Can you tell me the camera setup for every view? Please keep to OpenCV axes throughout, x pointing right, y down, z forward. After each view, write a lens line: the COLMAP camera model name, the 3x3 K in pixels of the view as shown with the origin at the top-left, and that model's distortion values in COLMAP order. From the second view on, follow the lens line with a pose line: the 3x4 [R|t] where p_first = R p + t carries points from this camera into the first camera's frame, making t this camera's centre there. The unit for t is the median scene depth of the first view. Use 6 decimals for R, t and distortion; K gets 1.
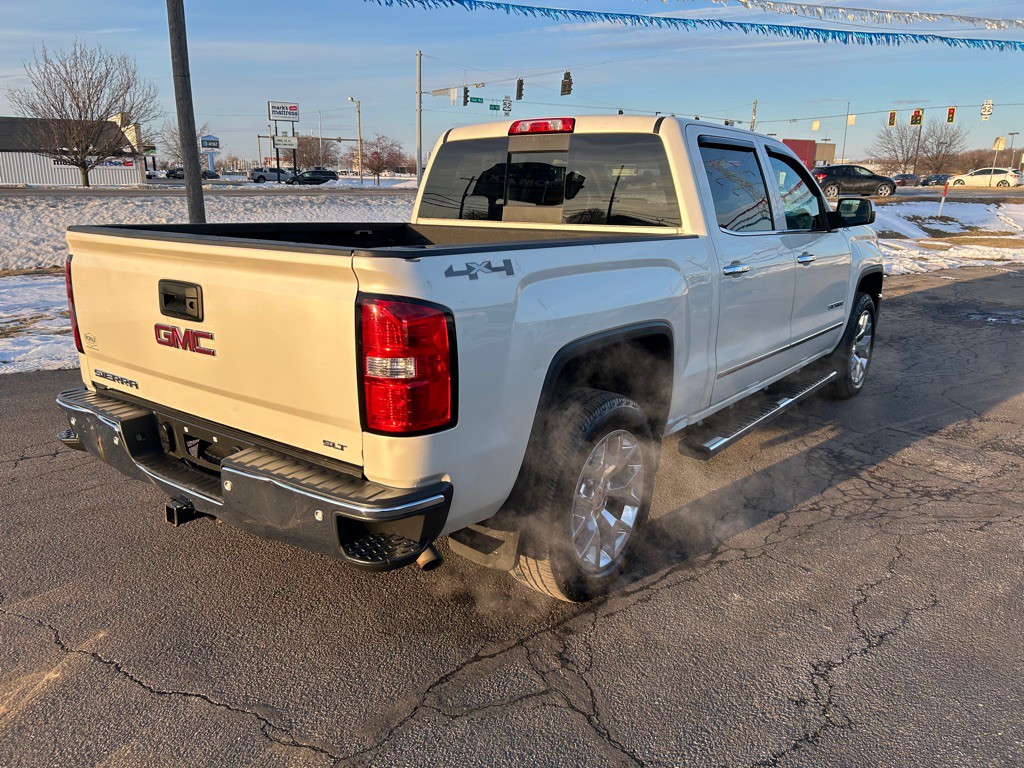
lens RADIAL K [[773.1, 0, 505.3], [0, 773.1, 390.2], [0, 0, 1]] dist [0.051589, -0.052524]
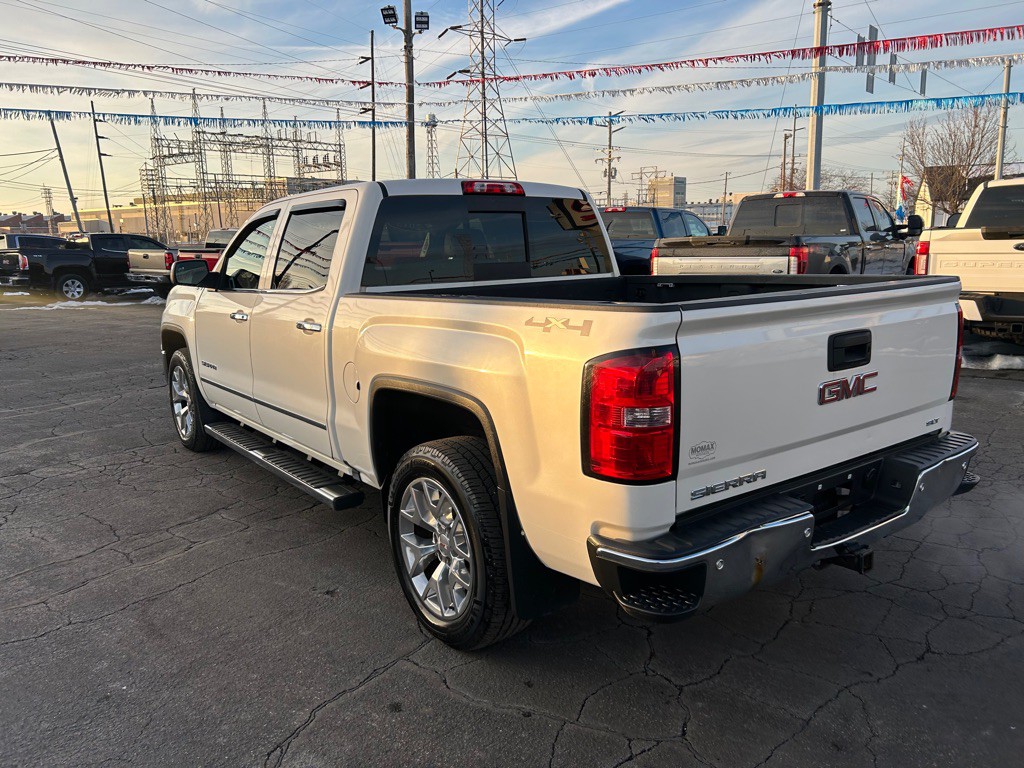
lens RADIAL K [[773.1, 0, 503.0], [0, 773.1, 385.3], [0, 0, 1]] dist [0.051589, -0.052524]
pose [[0.272629, -0.187665, 0.943640, -1.145312], [0.264433, 0.957637, 0.114051, -0.233489], [-0.925067, 0.218436, 0.310704, 0.839597]]
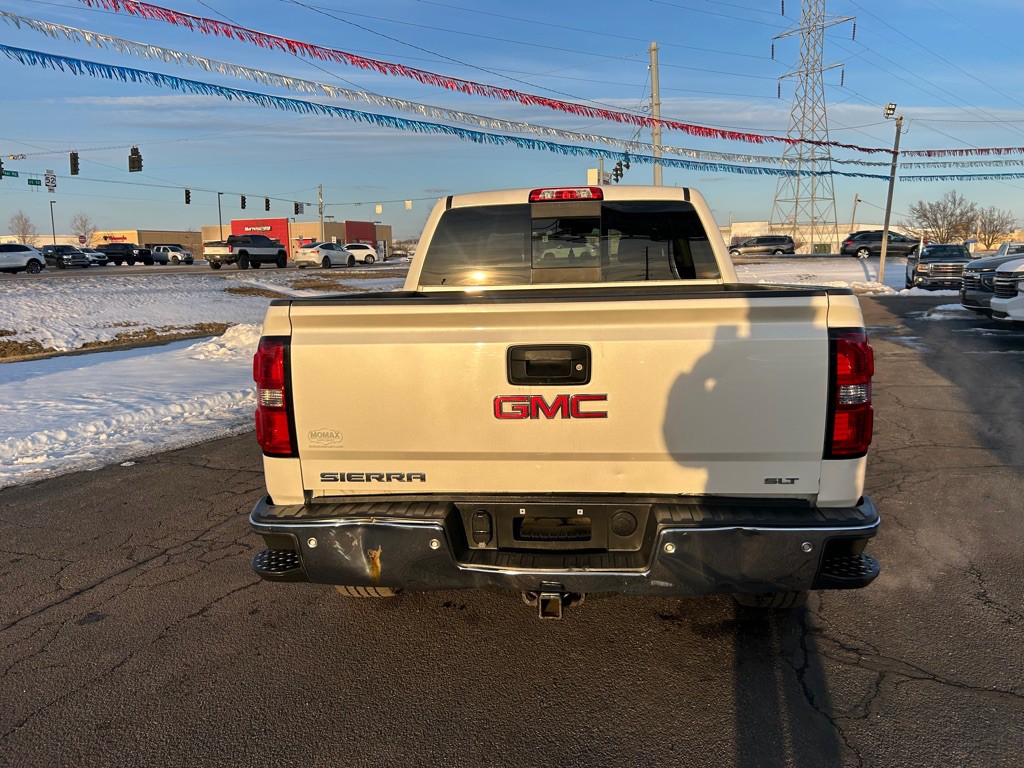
lens RADIAL K [[773.1, 0, 512.0], [0, 773.1, 387.9], [0, 0, 1]] dist [0.051589, -0.052524]
pose [[0.845750, -0.109489, 0.522225, -0.701979], [0.161383, 0.985371, -0.054771, -0.034647], [-0.508588, 0.130601, 0.851047, 0.188809]]
